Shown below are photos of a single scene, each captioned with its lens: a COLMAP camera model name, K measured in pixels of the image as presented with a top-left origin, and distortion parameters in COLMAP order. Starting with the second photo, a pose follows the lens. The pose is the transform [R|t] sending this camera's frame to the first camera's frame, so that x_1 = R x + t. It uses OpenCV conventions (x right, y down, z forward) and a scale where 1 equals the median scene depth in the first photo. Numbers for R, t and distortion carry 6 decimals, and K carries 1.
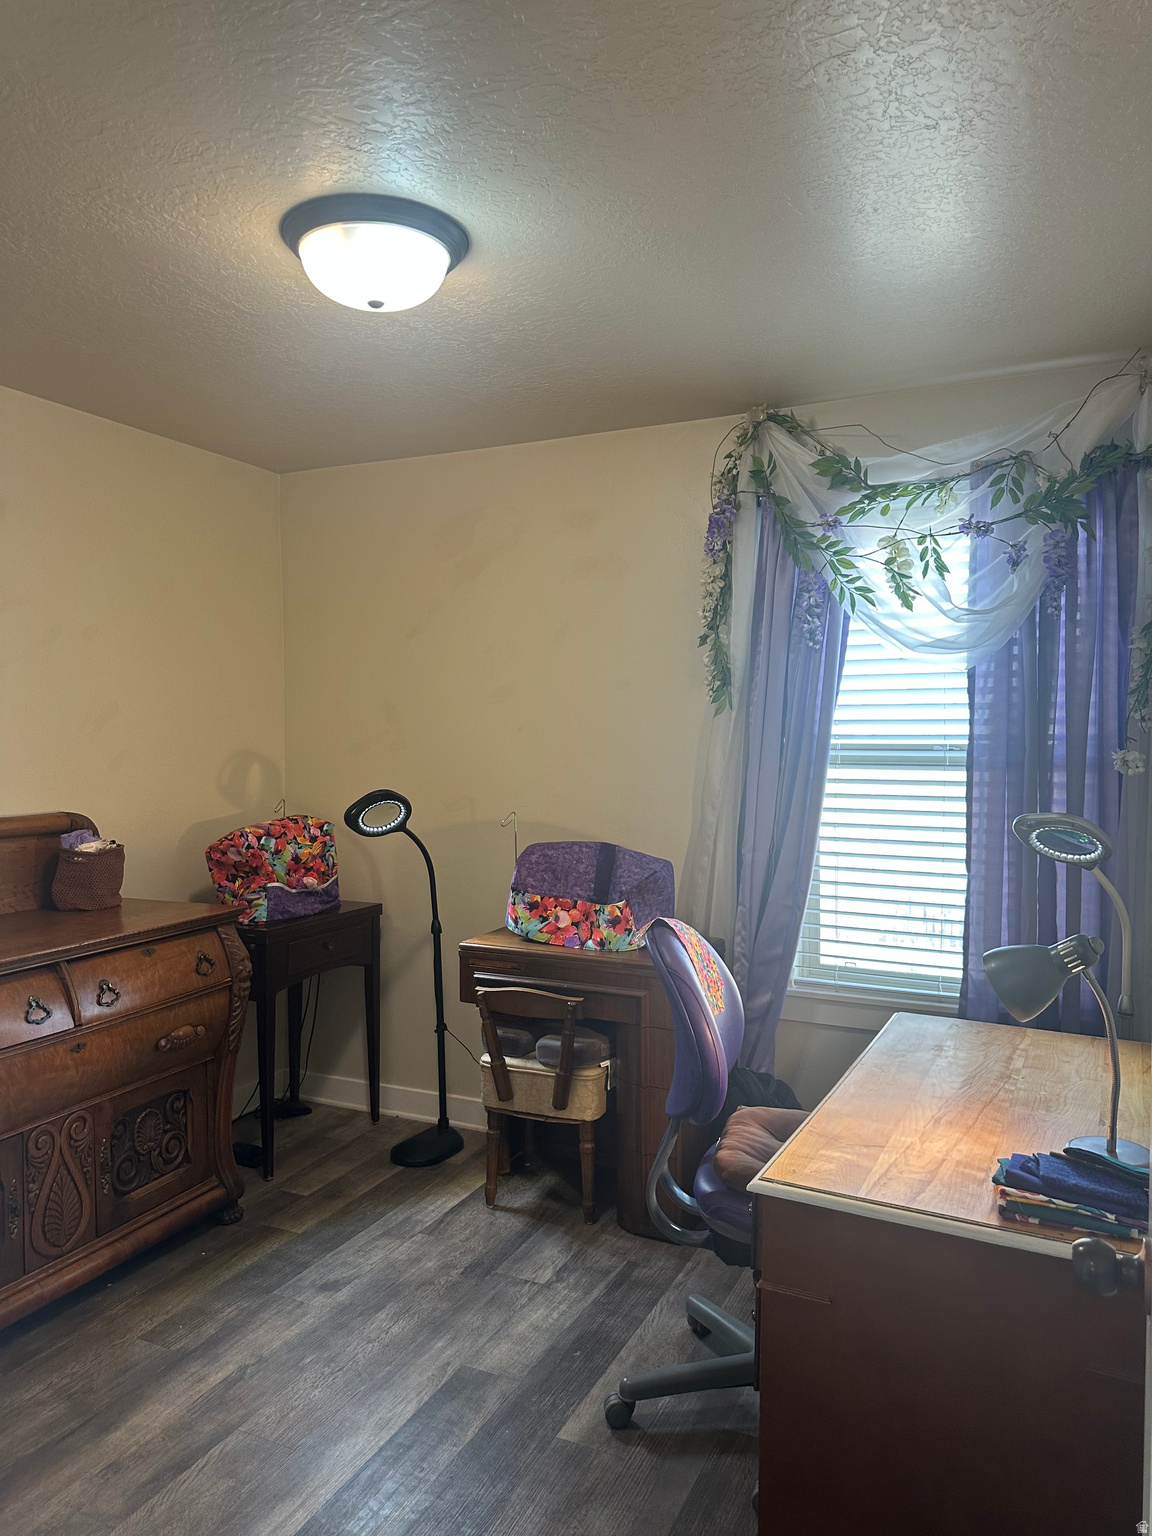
lens RADIAL K [[1080.7, 0, 567.4], [0, 1080.7, 753.3], [0, 0, 1]] dist [0.076093, -0.087072]
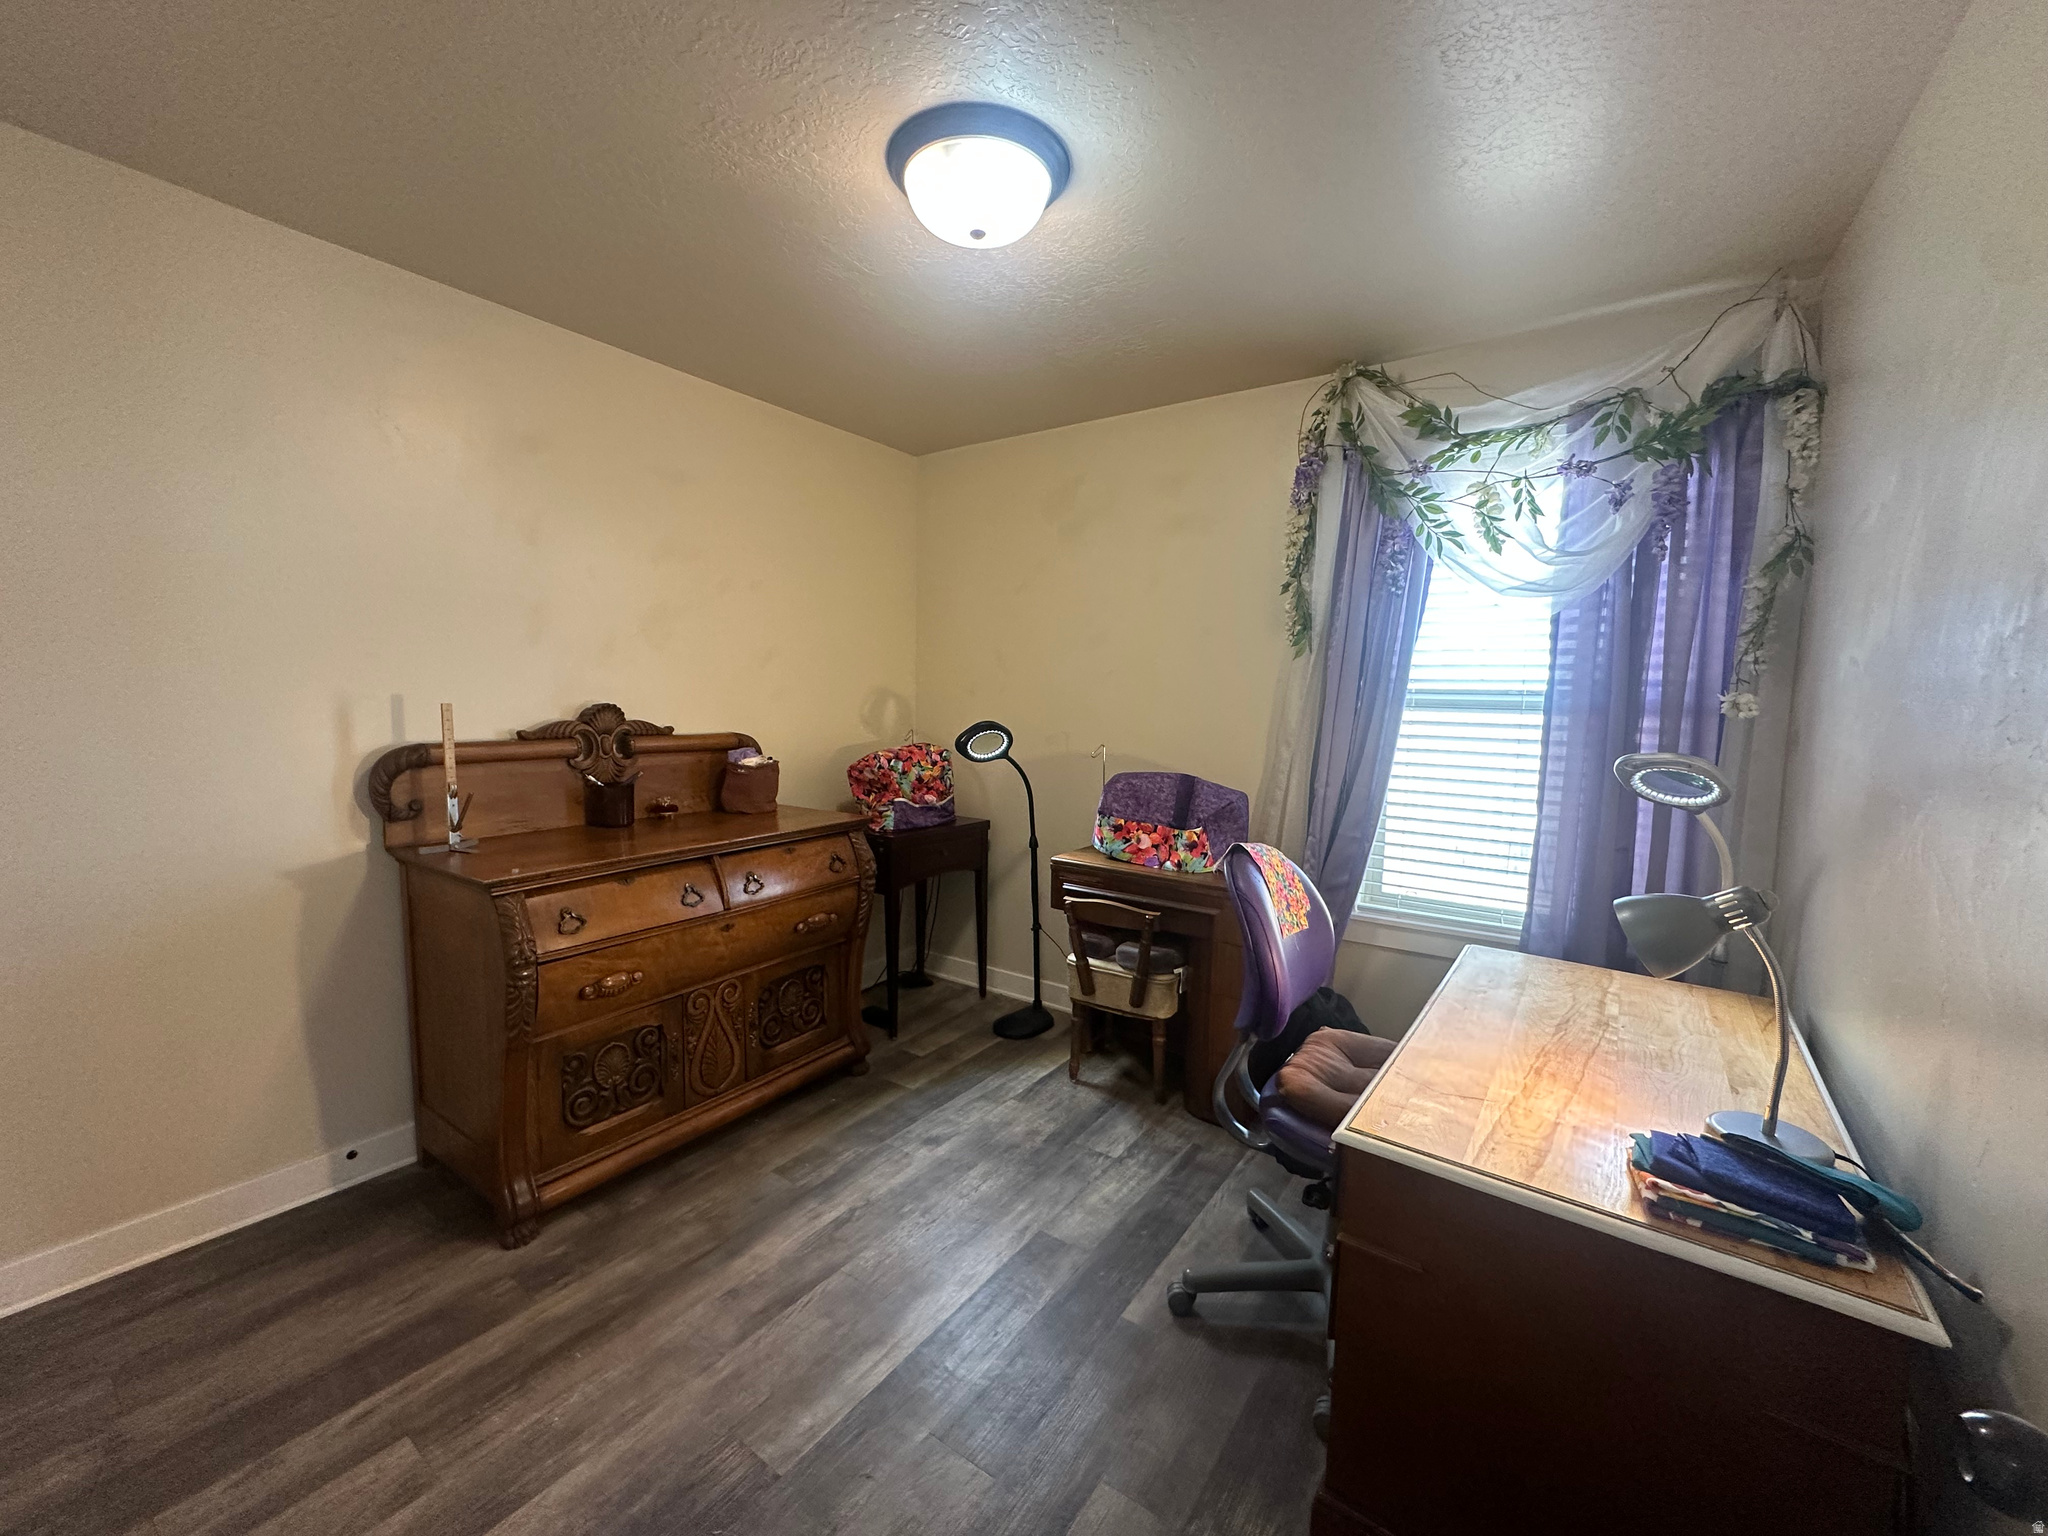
lens RADIAL K [[820.5, 0, 1024.2], [0, 820.5, 766.4], [0, 0, 1]] dist [-0.003209, 0.000191]
pose [[0.987534, 0.032924, -0.153925, 0.001601], [-0.022456, 0.997346, 0.069262, 0.024436], [0.155797, -0.064942, 0.985652, 0.176049]]
